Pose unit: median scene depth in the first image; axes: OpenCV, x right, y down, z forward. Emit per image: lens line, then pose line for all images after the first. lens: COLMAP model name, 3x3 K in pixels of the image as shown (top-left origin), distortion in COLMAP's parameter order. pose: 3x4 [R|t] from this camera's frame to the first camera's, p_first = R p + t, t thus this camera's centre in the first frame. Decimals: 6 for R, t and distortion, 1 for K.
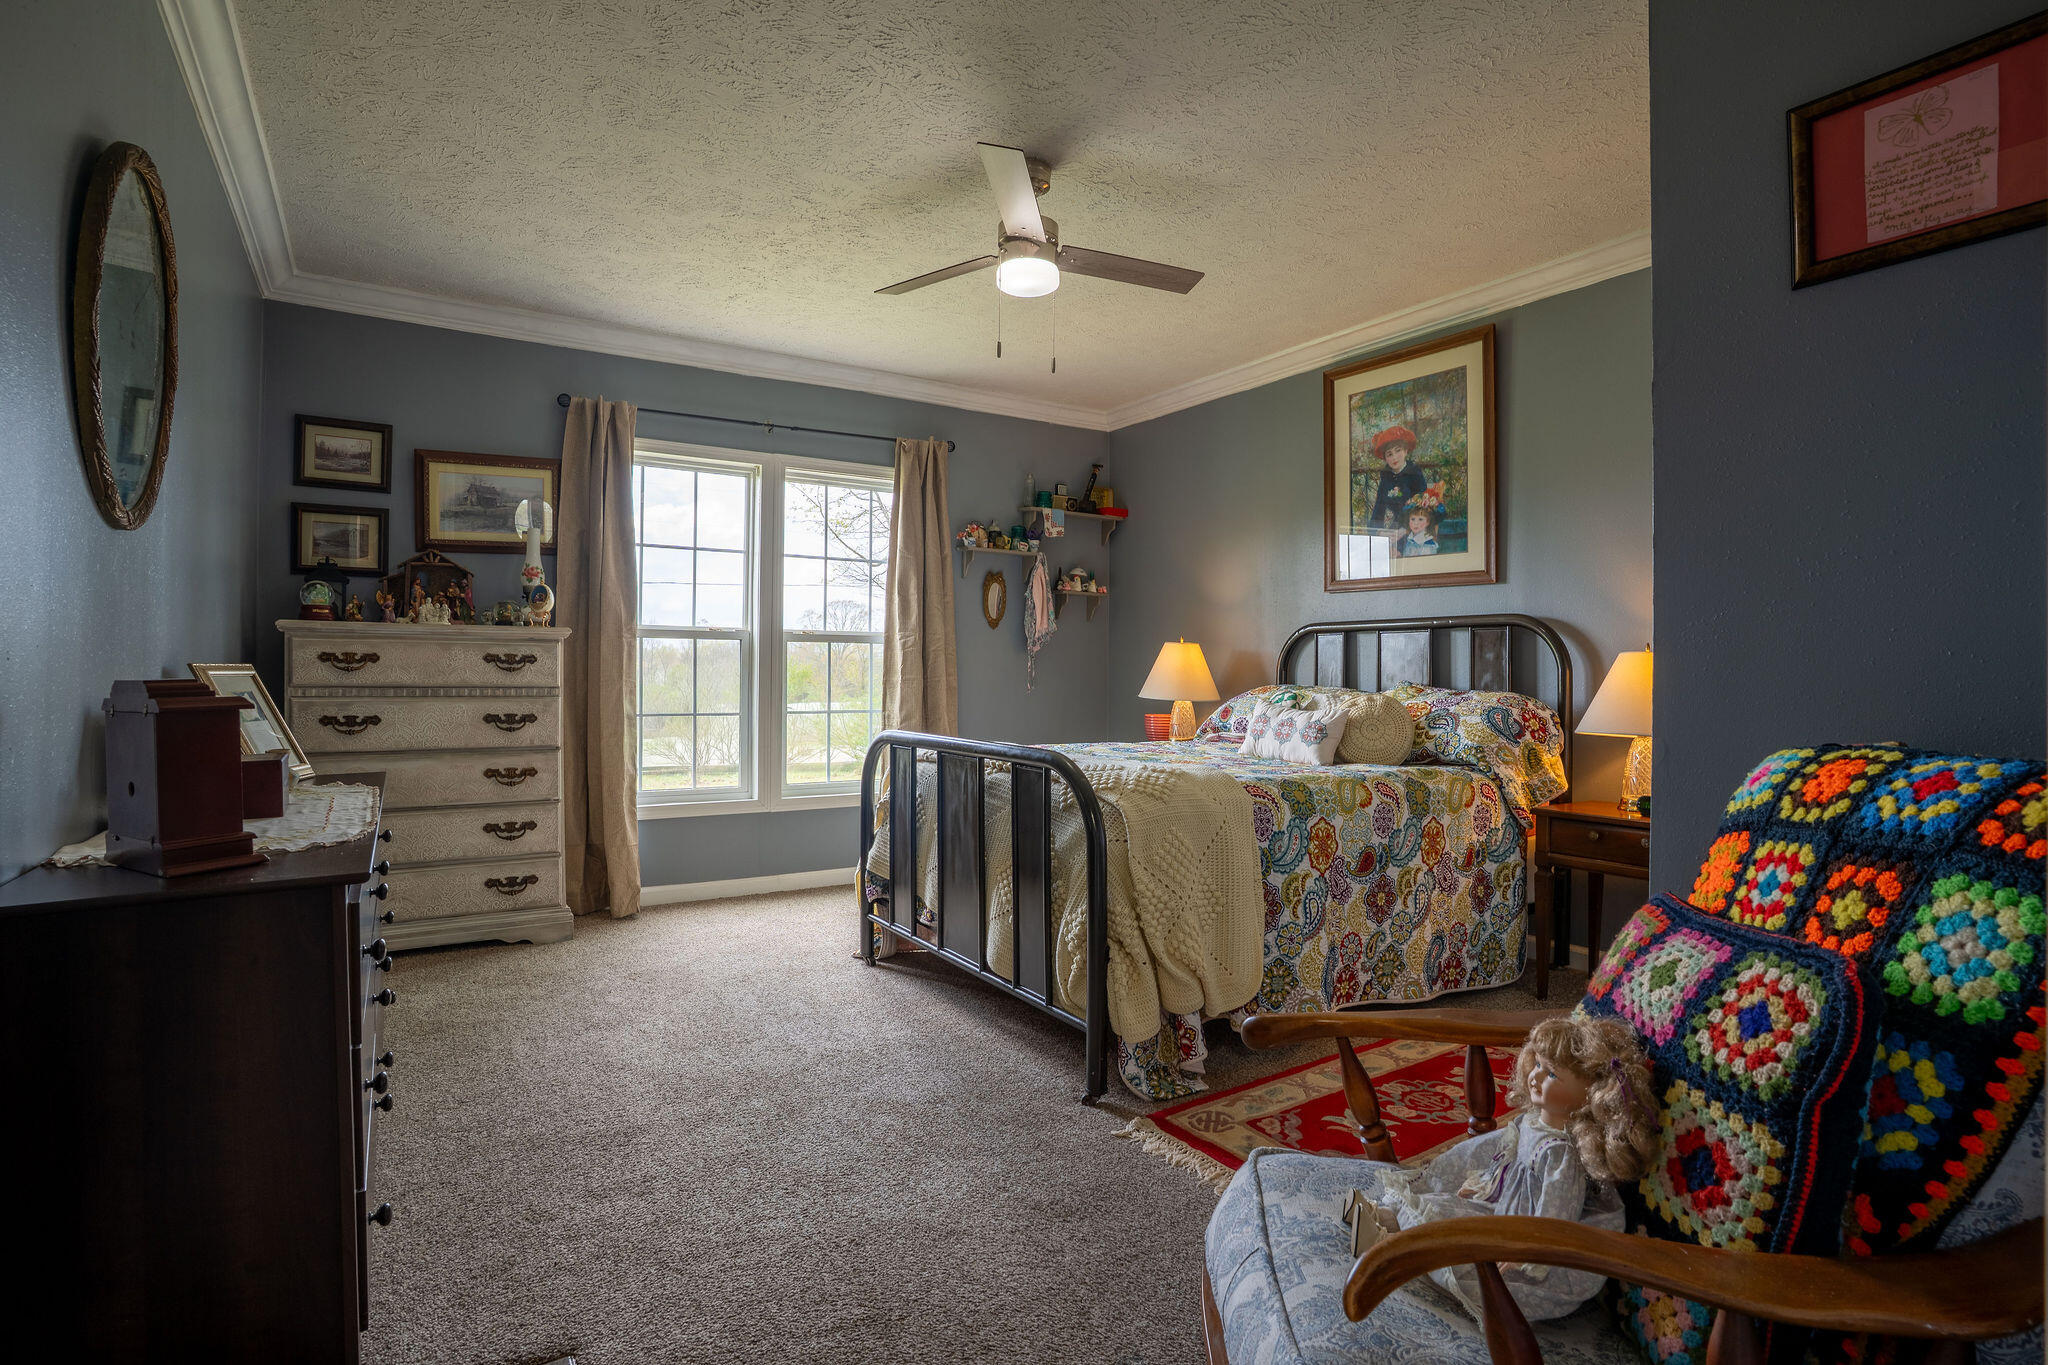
lens RADIAL K [[1000.1, 0, 1022.2], [0, 1000.1, 680.3], [0, 0, 1]] dist [-0.056131, 0.018727]
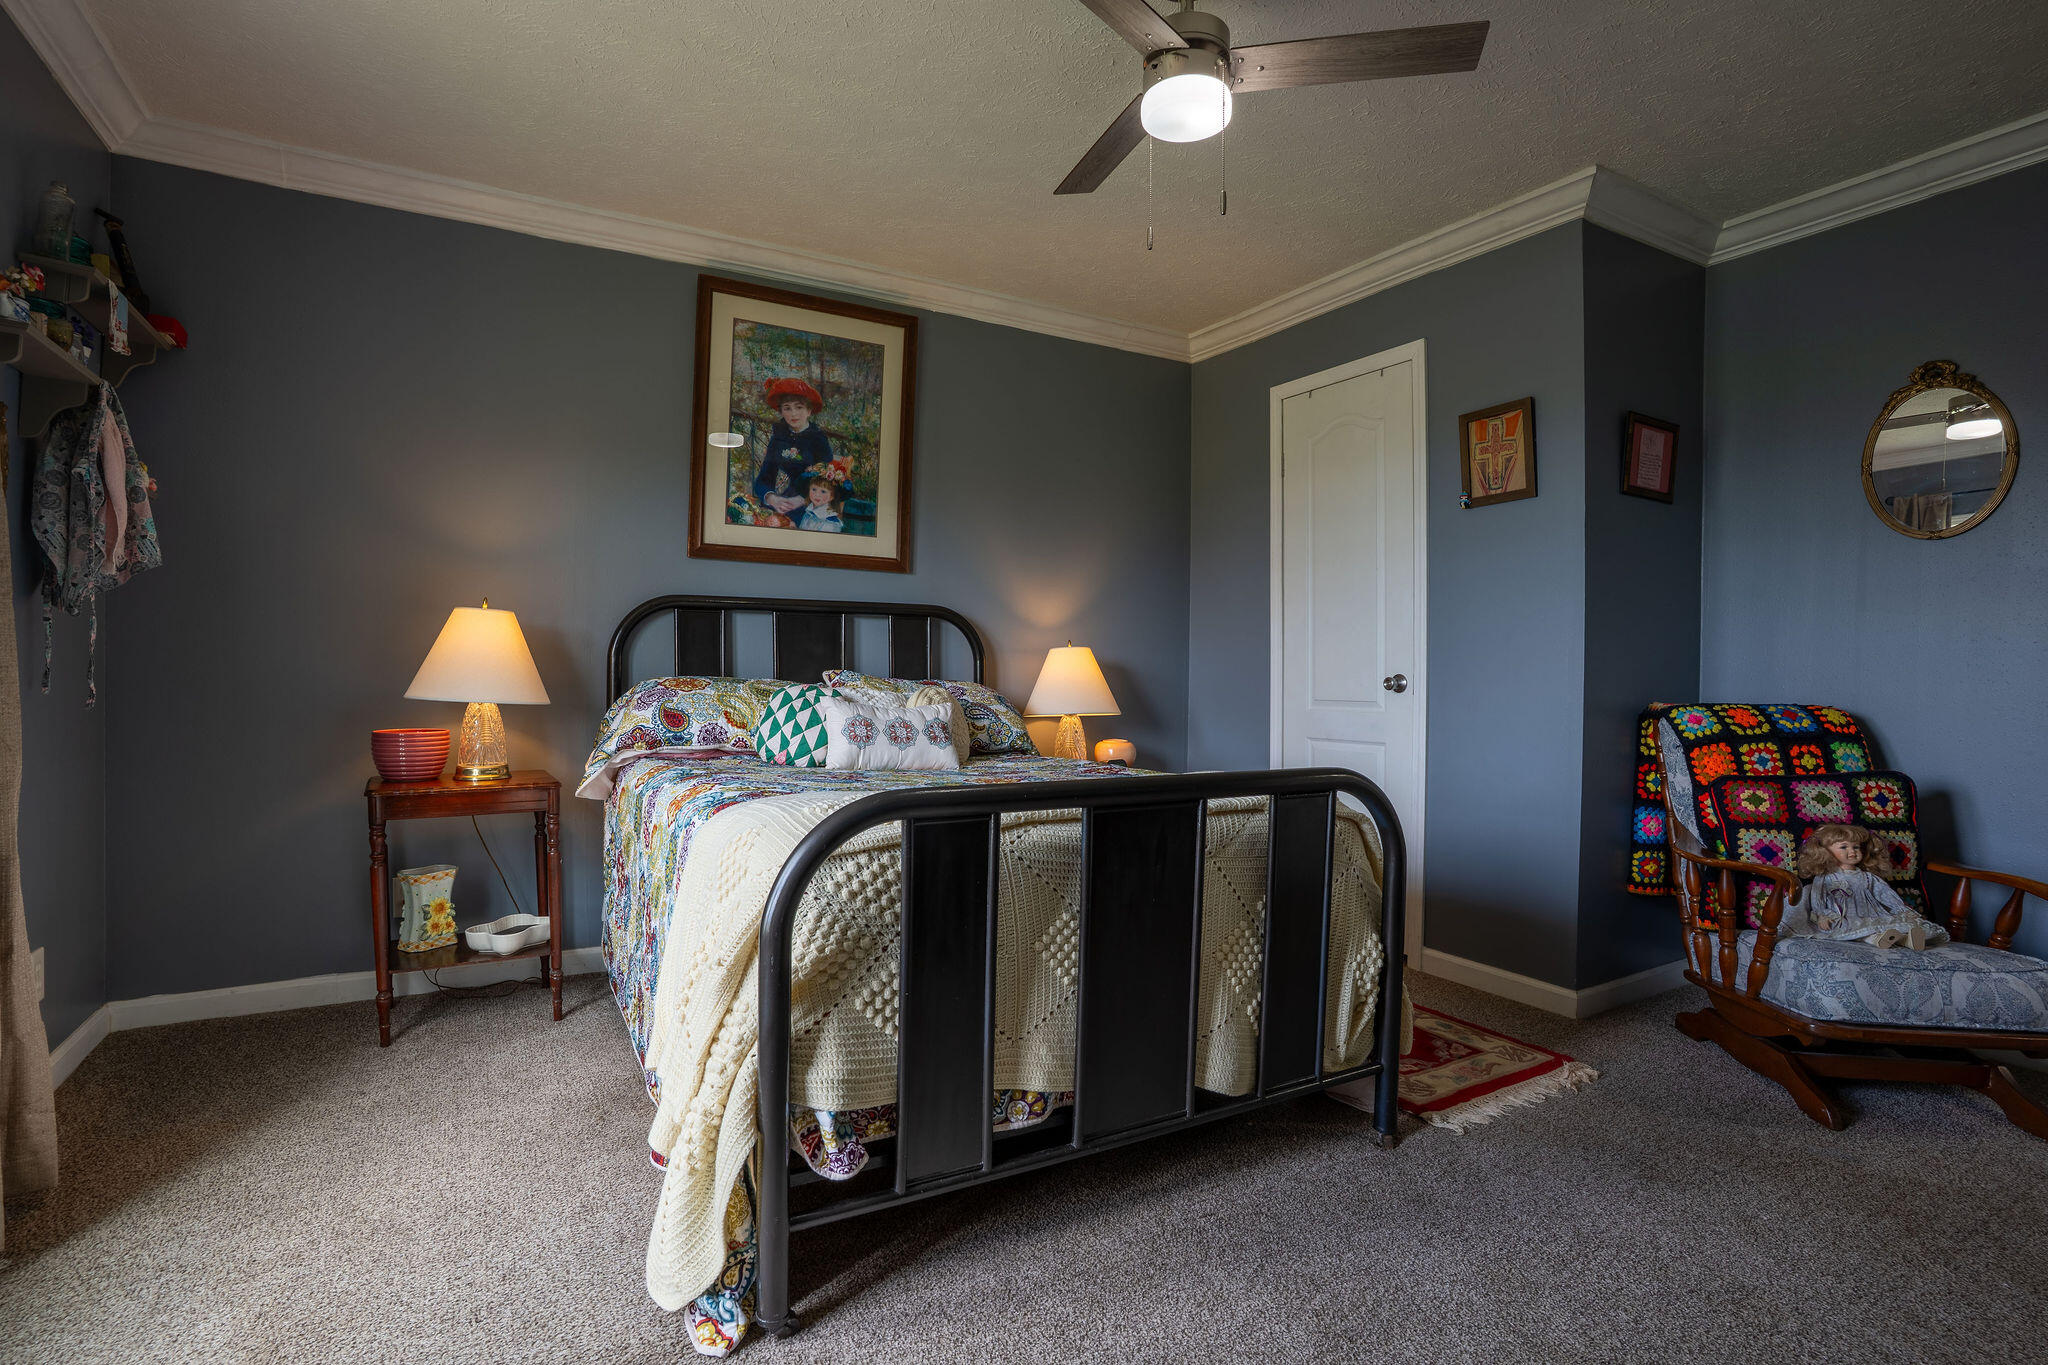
lens RADIAL K [[1000.1, 0, 1020.1], [0, 1000.1, 677.6], [0, 0, 1]] dist [-0.056131, 0.018727]
pose [[0.063834, -0.019866, 0.997763, -0.507112], [-0.004030, 0.999789, 0.020164, -0.011231], [-0.997952, -0.005308, 0.063740, 0.770013]]
